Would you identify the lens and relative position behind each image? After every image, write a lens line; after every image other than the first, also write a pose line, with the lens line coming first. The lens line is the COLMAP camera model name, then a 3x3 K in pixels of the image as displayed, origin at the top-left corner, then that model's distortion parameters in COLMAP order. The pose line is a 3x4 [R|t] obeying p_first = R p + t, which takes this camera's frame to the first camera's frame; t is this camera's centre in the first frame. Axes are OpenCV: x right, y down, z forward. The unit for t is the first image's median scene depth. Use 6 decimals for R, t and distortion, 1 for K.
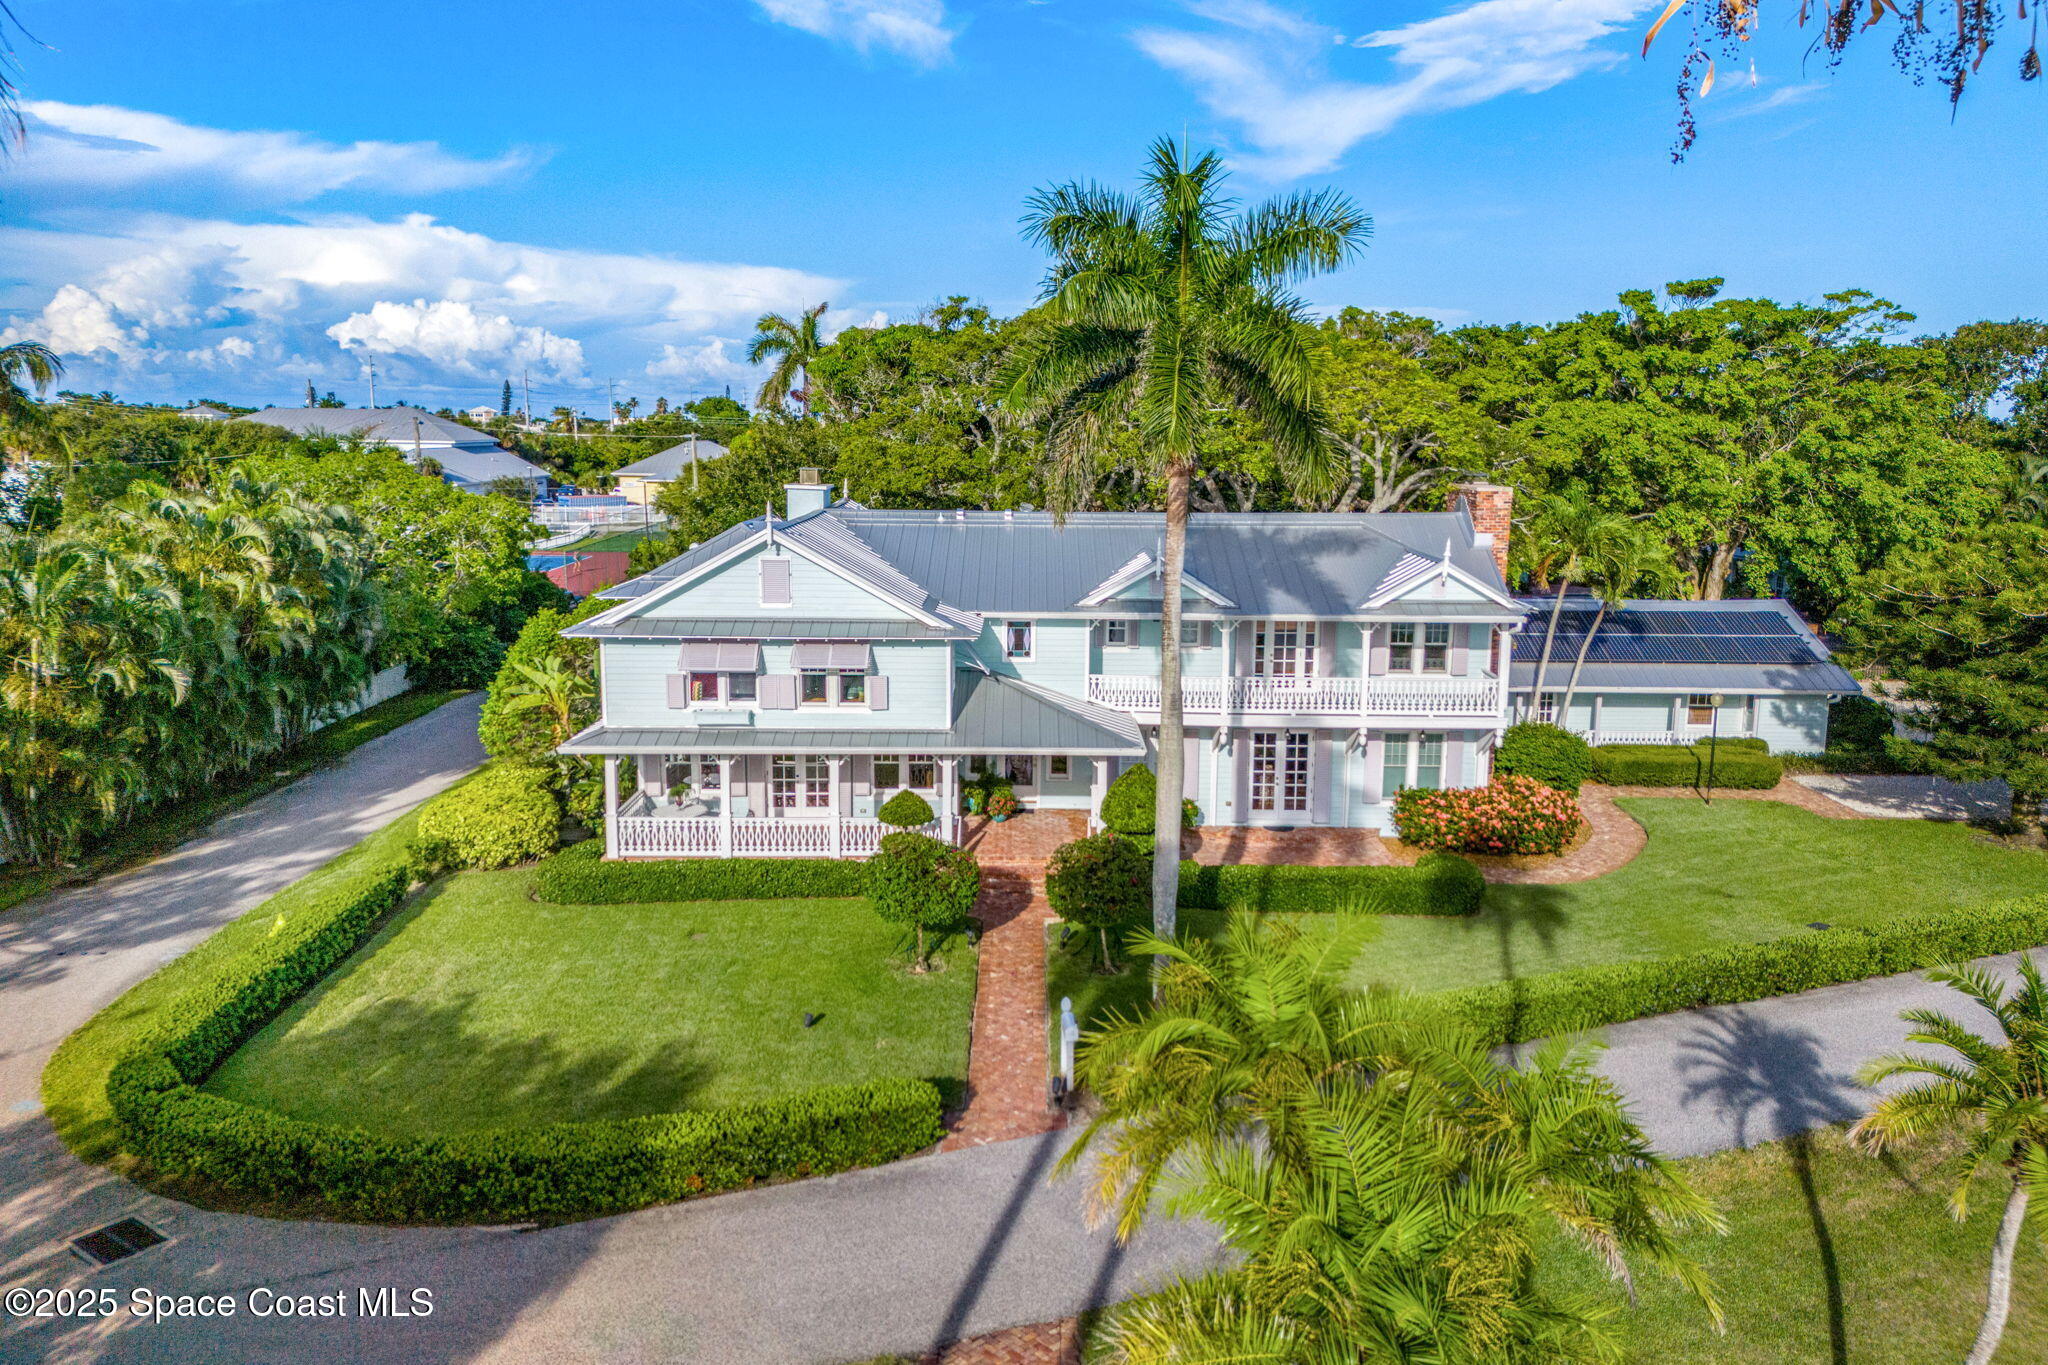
lens RADIAL K [[1474.1, 0, 1024.0], [0, 1474.1, 682.5], [0, 0, 1]] dist [0.057423, 0.001253]
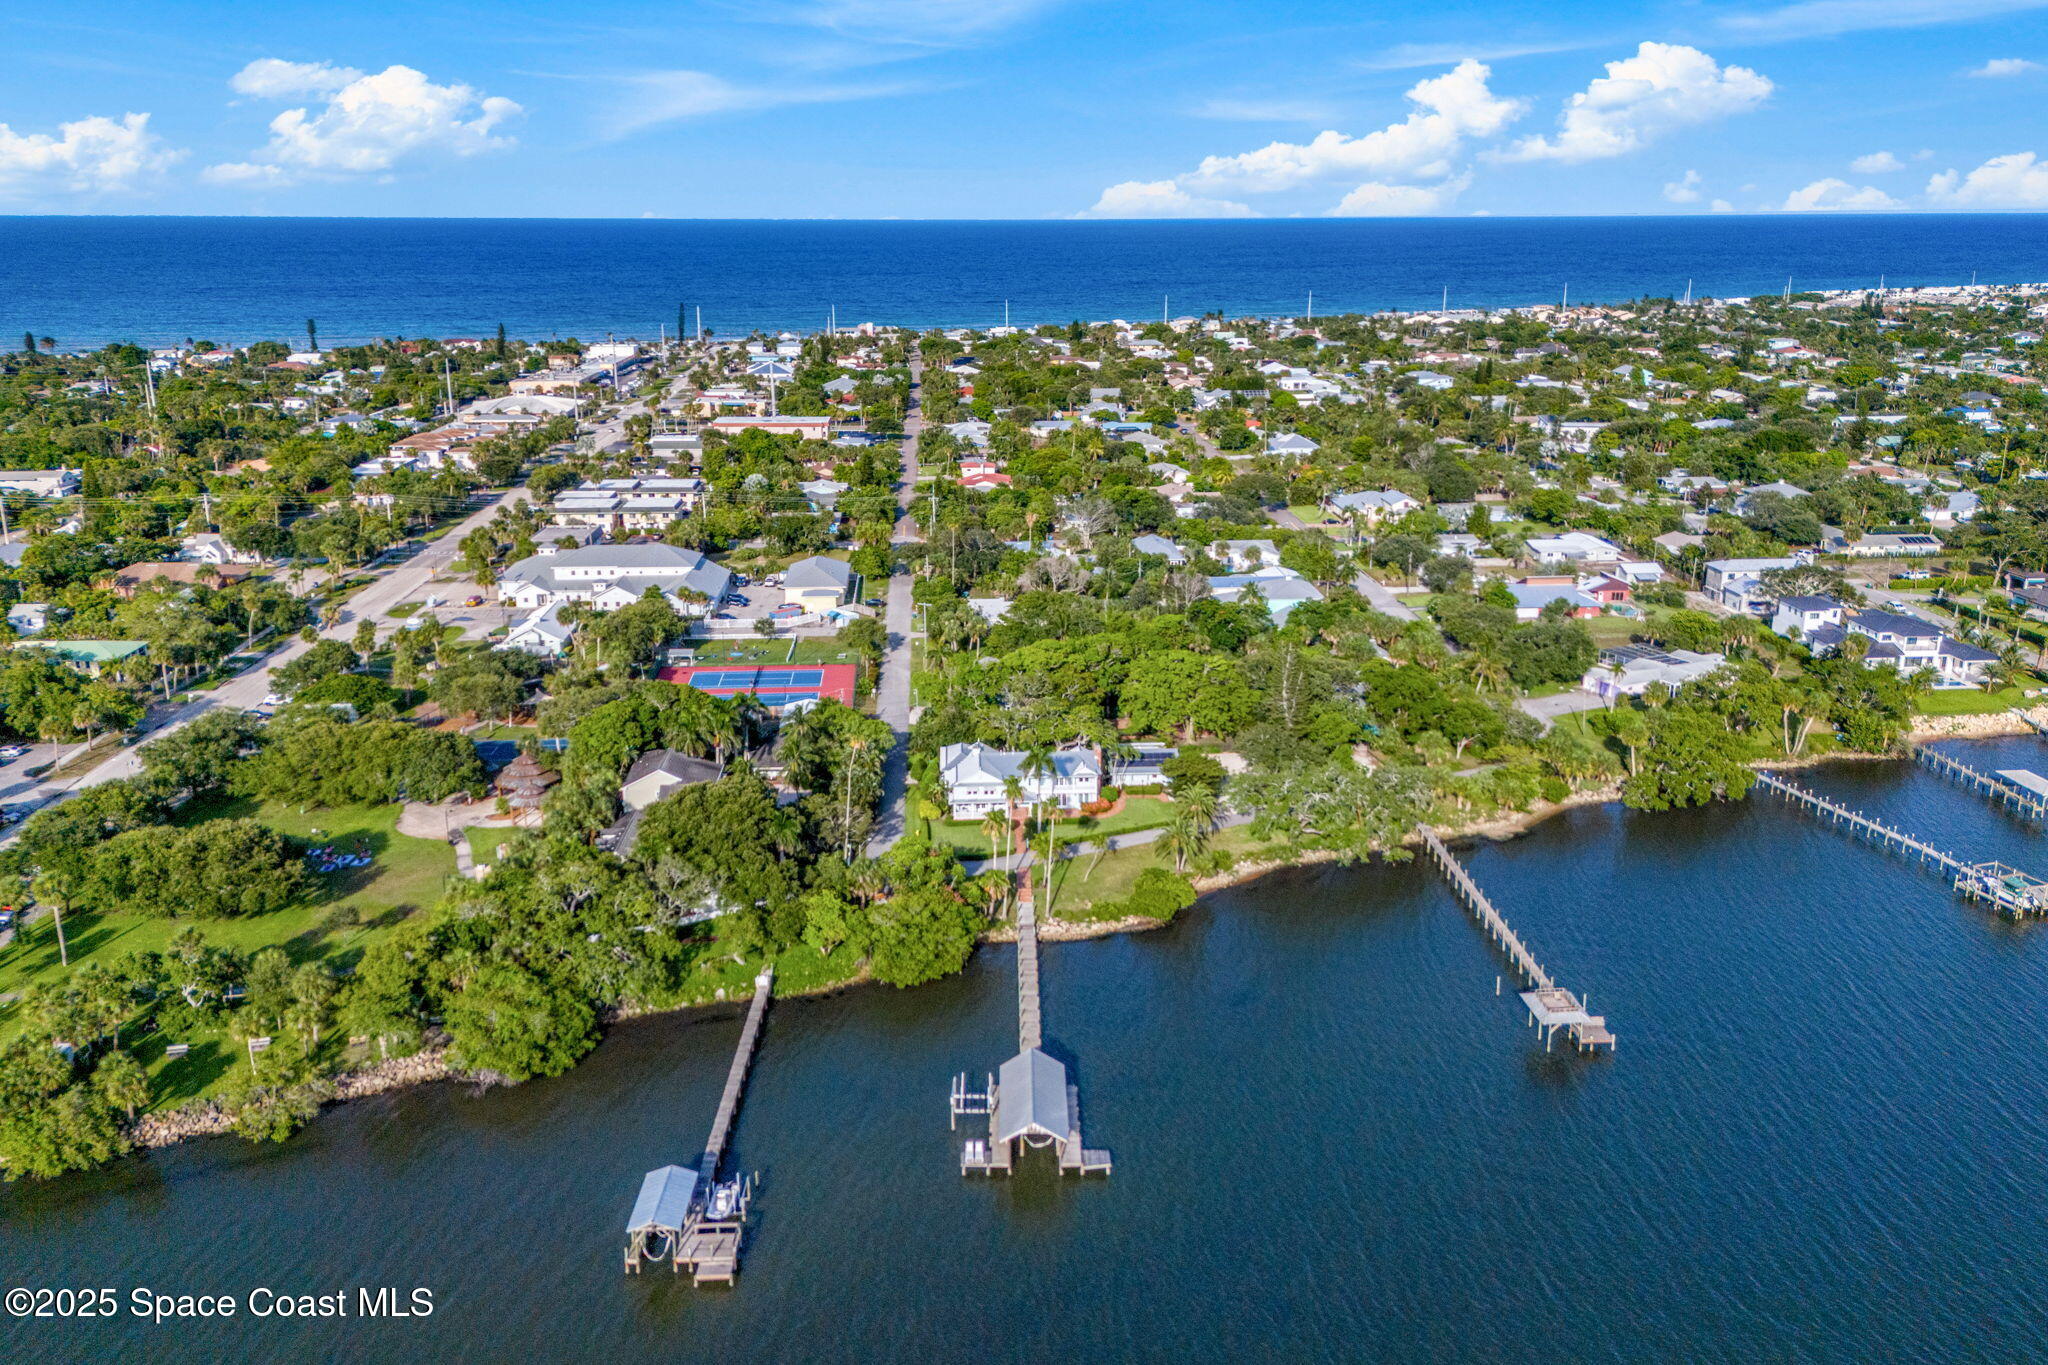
lens RADIAL K [[1474.1, 0, 1024.0], [0, 1474.1, 682.5], [0, 0, 1]] dist [0.057423, 0.001253]
pose [[0.999239, -0.023987, 0.030767, -0.154305], [0.020776, 0.994696, 0.100736, -1.063272], [-0.033020, -0.100020, 0.994437, -5.095940]]
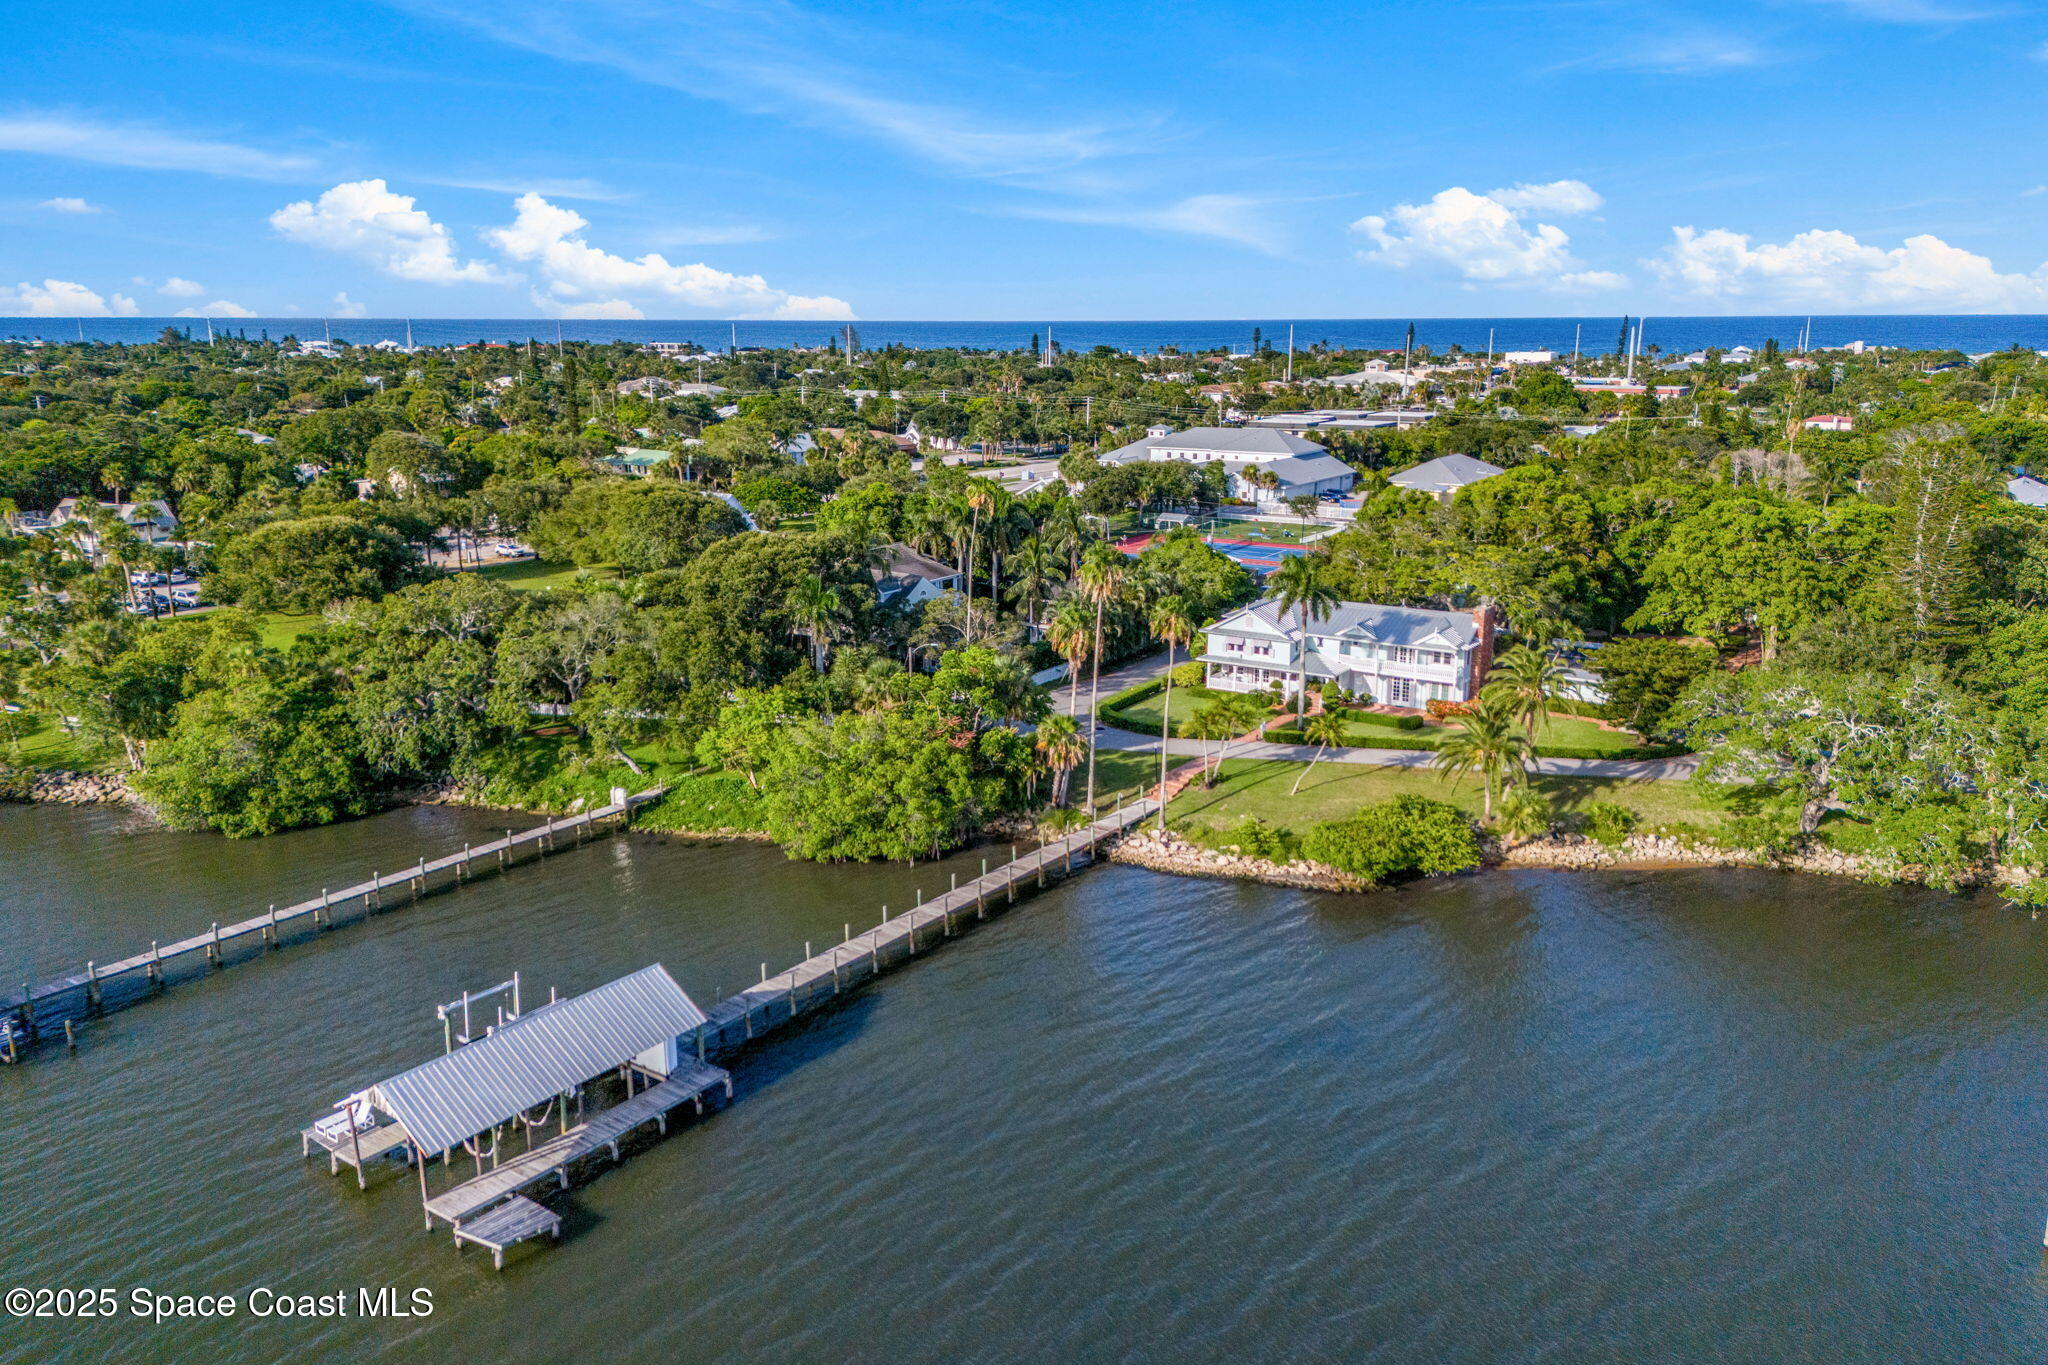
lens RADIAL K [[1474.1, 0, 1024.0], [0, 1474.1, 682.5], [0, 0, 1]] dist [0.057423, 0.001253]
pose [[0.824891, 0.119322, -0.552555, 1.414511], [-0.082746, 0.992427, 0.090781, -0.201285], [0.559203, -0.029163, 0.828518, -2.398800]]
